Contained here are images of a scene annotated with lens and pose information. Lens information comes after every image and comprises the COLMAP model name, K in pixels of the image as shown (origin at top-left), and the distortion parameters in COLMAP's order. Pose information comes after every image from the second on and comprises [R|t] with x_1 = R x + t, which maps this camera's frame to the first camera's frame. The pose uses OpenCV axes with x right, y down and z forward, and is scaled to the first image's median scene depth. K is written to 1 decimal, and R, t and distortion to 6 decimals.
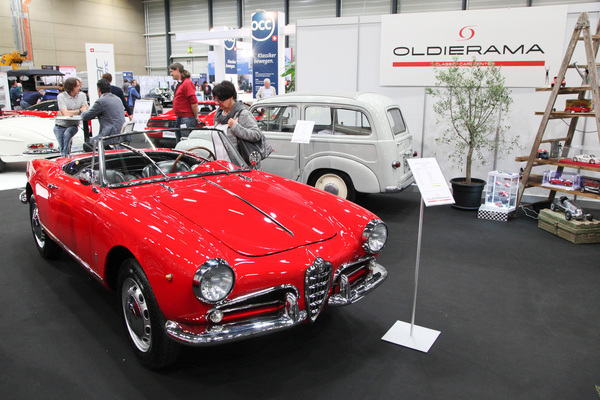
lens RADIAL K [[469.7, 0, 296.7], [0, 469.7, 201.3], [0, 0, 1]] dist [-0.047037, 0.031409]
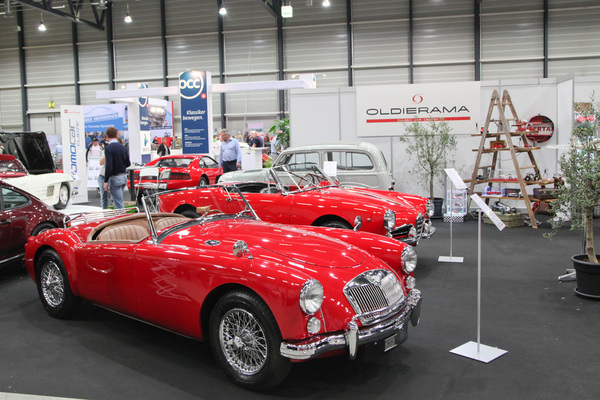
lens RADIAL K [[554.8, 0, 296.3], [0, 554.8, 195.7], [0, 0, 1]] dist [-0.017787, 0.000000]
pose [[0.967688, -0.053628, 0.246380, -0.445253], [0.088100, 0.987448, -0.131090, 0.129055], [-0.236258, 0.148560, 0.960267, -0.526833]]
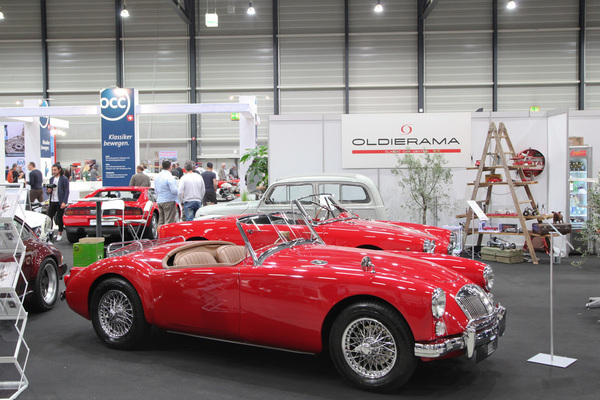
lens RADIAL K [[677.6, 0, 308.8], [0, 677.6, 206.9], [0, 0, 1]] dist [0.046760, 0.000000]
pose [[0.913240, -0.035219, 0.405897, -0.719011], [0.110955, 0.980100, -0.164599, 0.157695], [-0.392023, 0.195355, 0.898974, -0.638030]]
